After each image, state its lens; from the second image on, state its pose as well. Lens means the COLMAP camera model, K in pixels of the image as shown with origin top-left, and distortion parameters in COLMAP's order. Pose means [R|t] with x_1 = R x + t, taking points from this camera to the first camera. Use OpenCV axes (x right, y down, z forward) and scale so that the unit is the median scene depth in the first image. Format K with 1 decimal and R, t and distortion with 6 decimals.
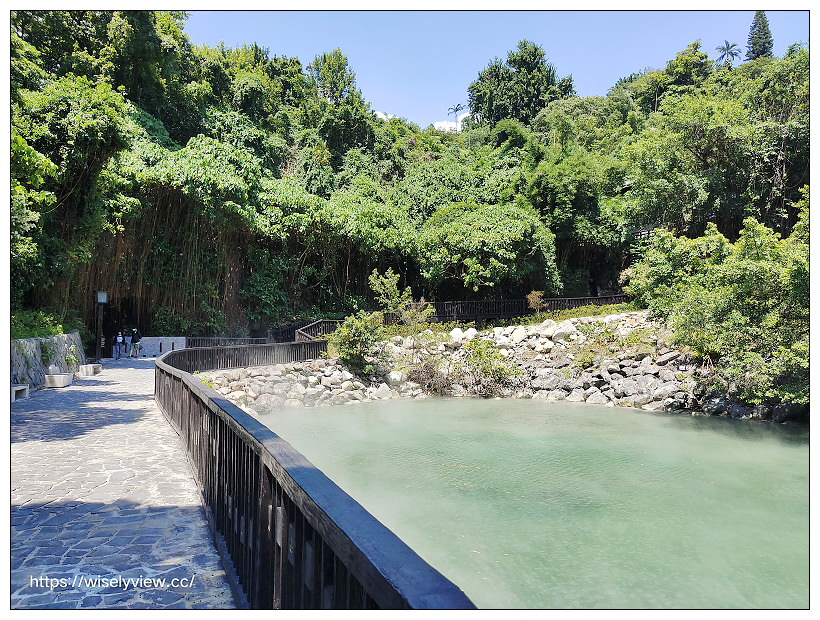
lens RADIAL K [[608.7, 0, 409.2], [0, 608.7, 312.8], [0, 0, 1]] dist [0.027720, -0.004610]
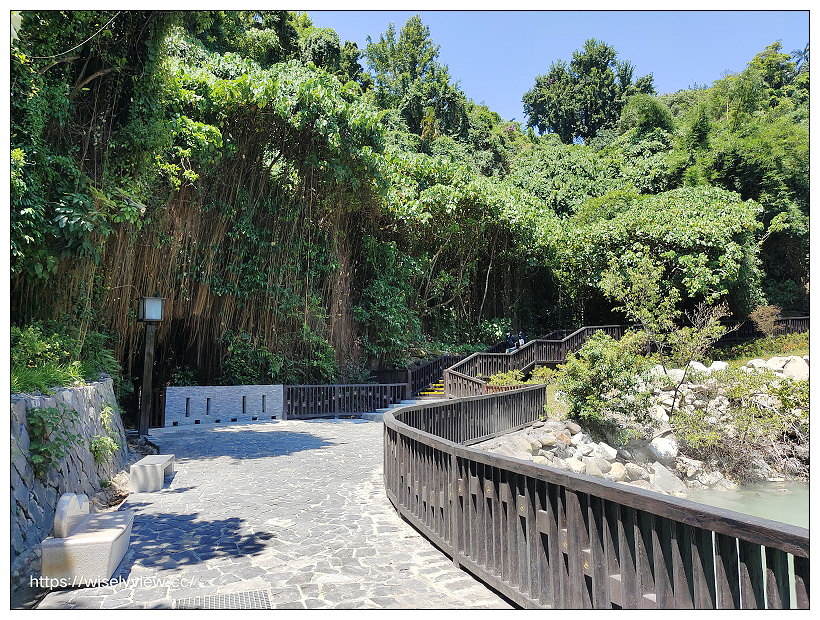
lens RADIAL K [[608.7, 0, 410.2], [0, 608.7, 310.6], [0, 0, 1]] dist [0.027720, -0.004610]
pose [[0.999719, -0.019888, 0.012868, -0.177209], [0.020801, 0.996950, -0.075213, 0.010967], [-0.011333, 0.075460, 0.997084, 0.296285]]
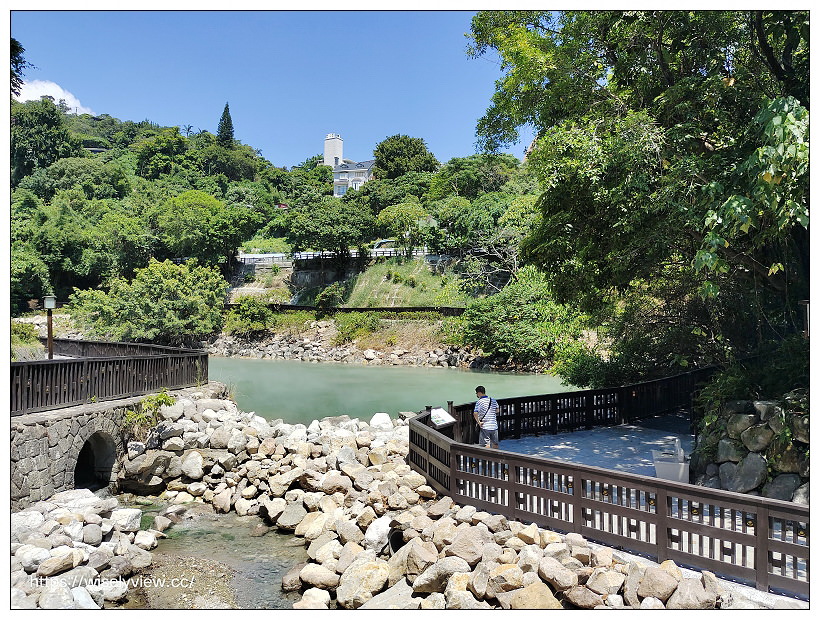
lens RADIAL K [[608.7, 0, 411.5], [0, 608.7, 312.3], [0, 0, 1]] dist [0.027720, -0.004610]
pose [[0.753058, 0.032045, 0.657174, -0.156309], [-0.045516, 0.998958, 0.003446, -0.039443], [-0.656378, -0.032507, 0.753731, -1.114007]]
